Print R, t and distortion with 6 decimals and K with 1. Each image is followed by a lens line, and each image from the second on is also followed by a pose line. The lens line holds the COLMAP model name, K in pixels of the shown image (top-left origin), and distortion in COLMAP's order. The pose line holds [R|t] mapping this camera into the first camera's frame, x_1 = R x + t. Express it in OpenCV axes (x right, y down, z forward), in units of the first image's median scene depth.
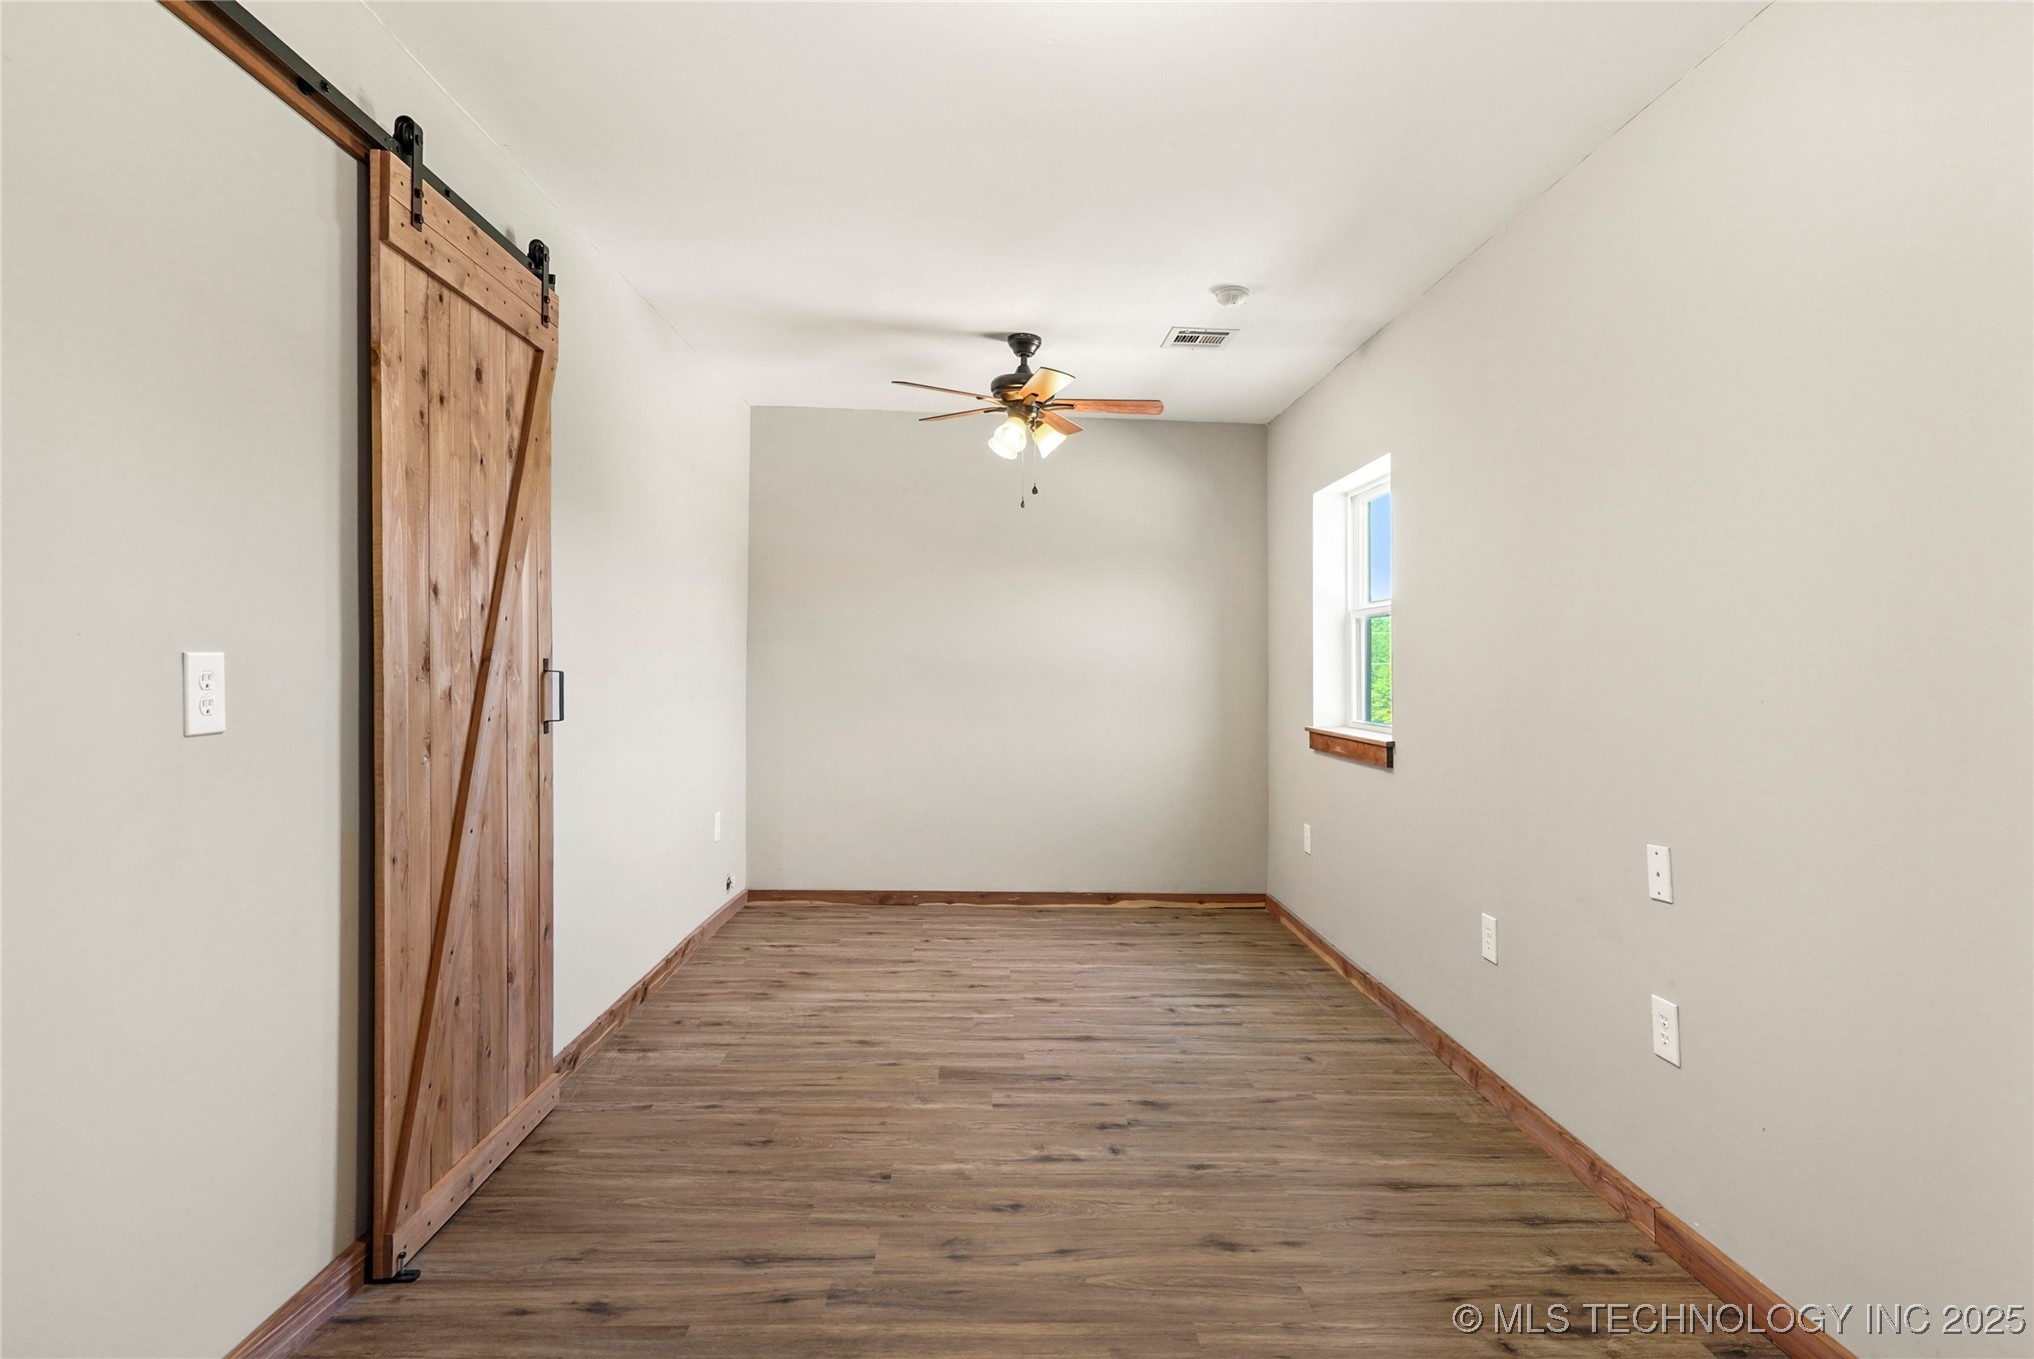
lens RADIAL K [[962.5, 0, 1007.3], [0, 962.5, 673.0], [0, 0, 1]] dist [0.001916, 0.003705]
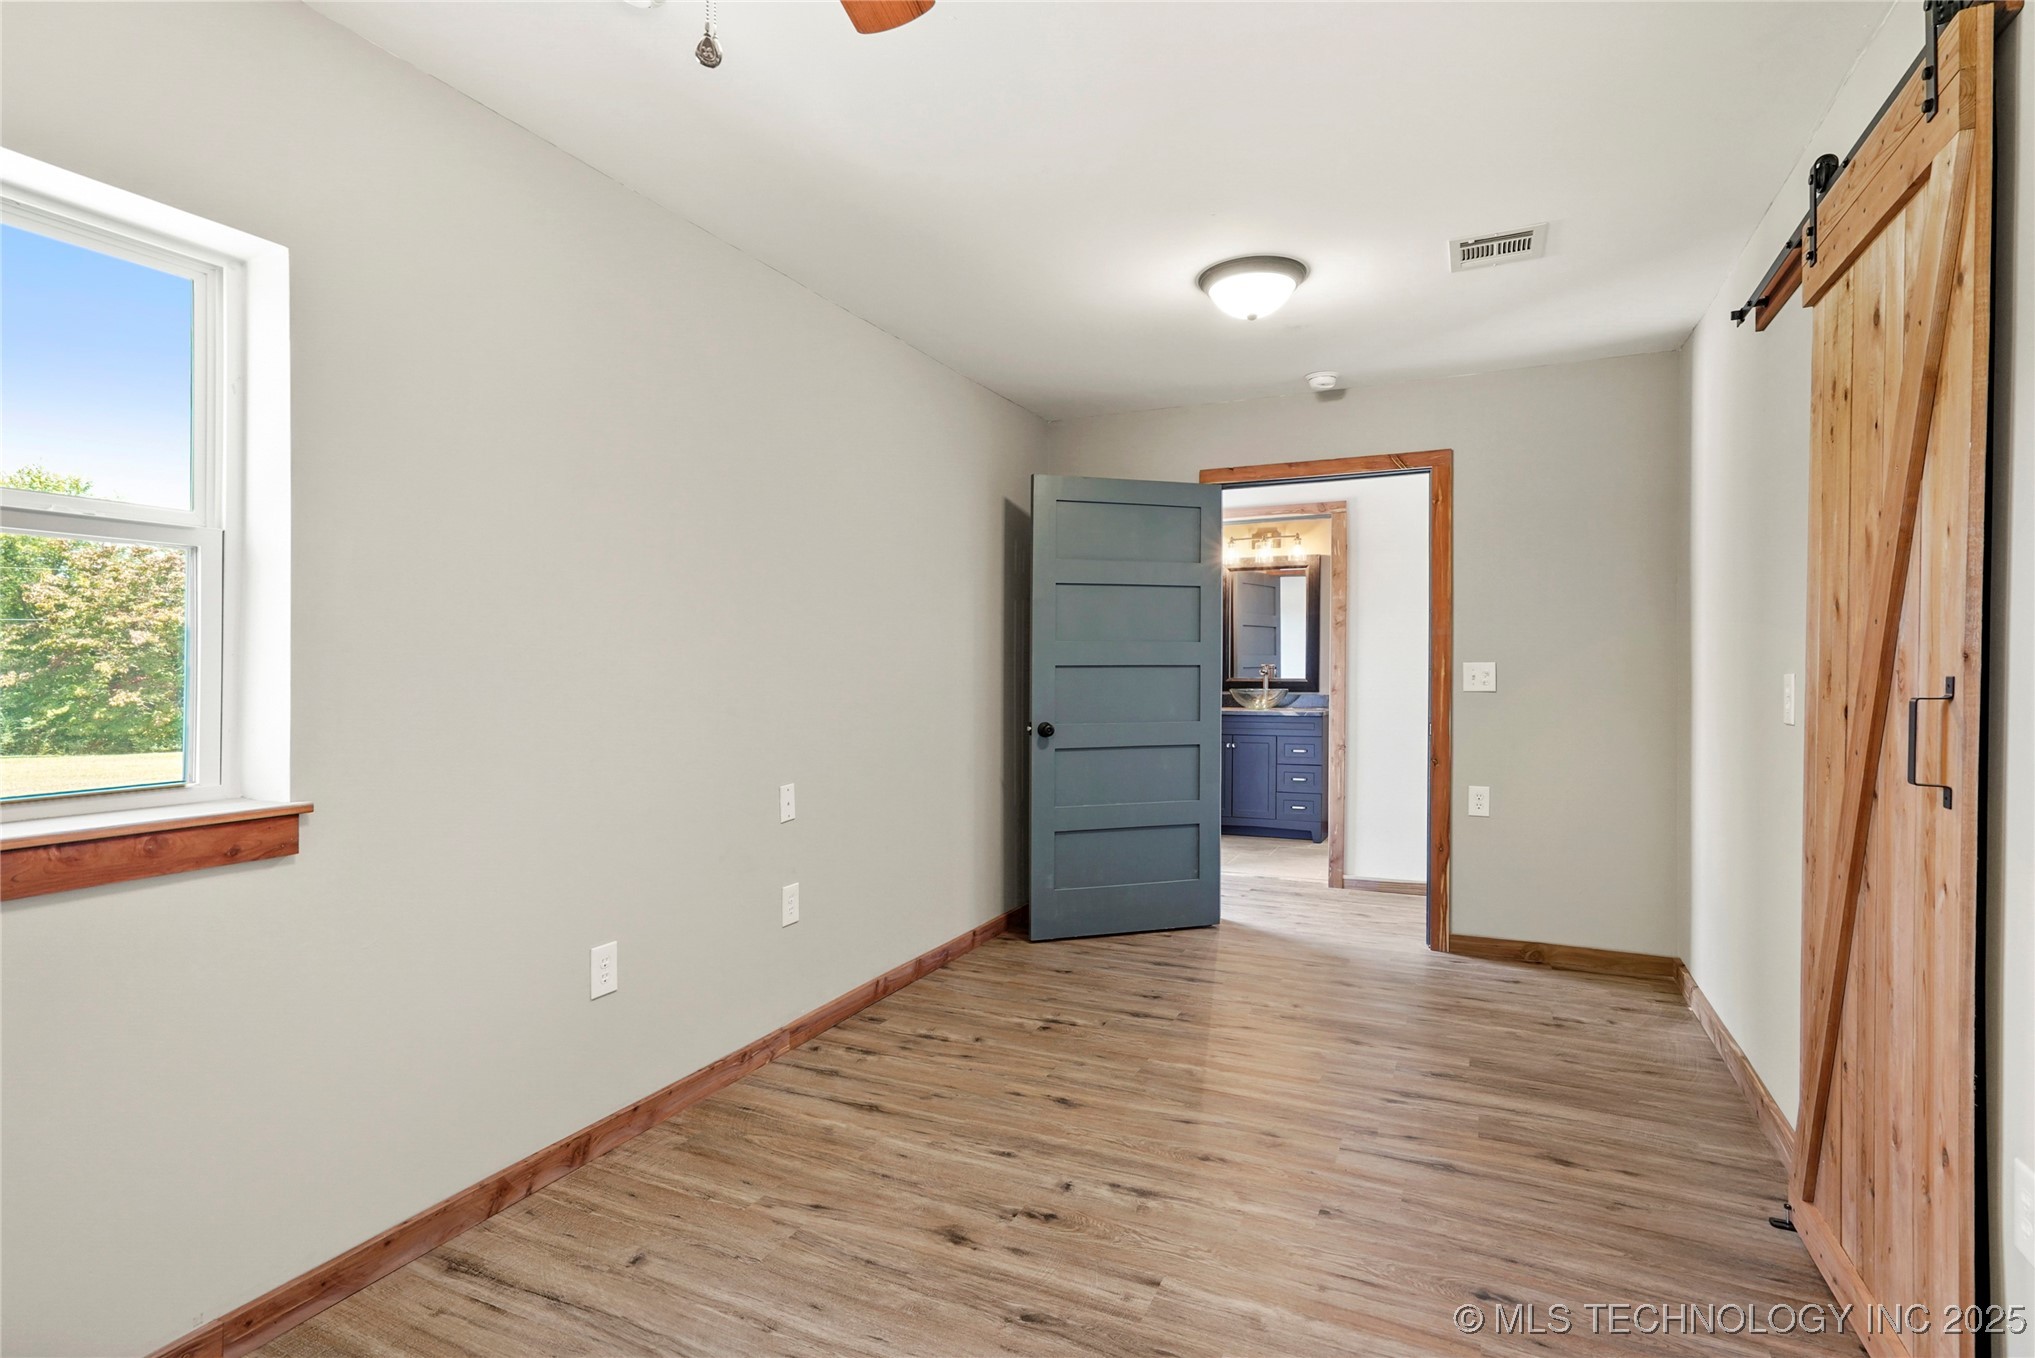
lens RADIAL K [[963.0, 0, 1007.6], [0, 963.0, 673.6], [0, 0, 1]] dist [0.001916, 0.003705]
pose [[-0.883286, -0.015699, 0.468571, -0.278433], [-0.009394, 0.999831, 0.015789, -0.014622], [-0.468740, 0.009544, -0.883285, 1.923786]]
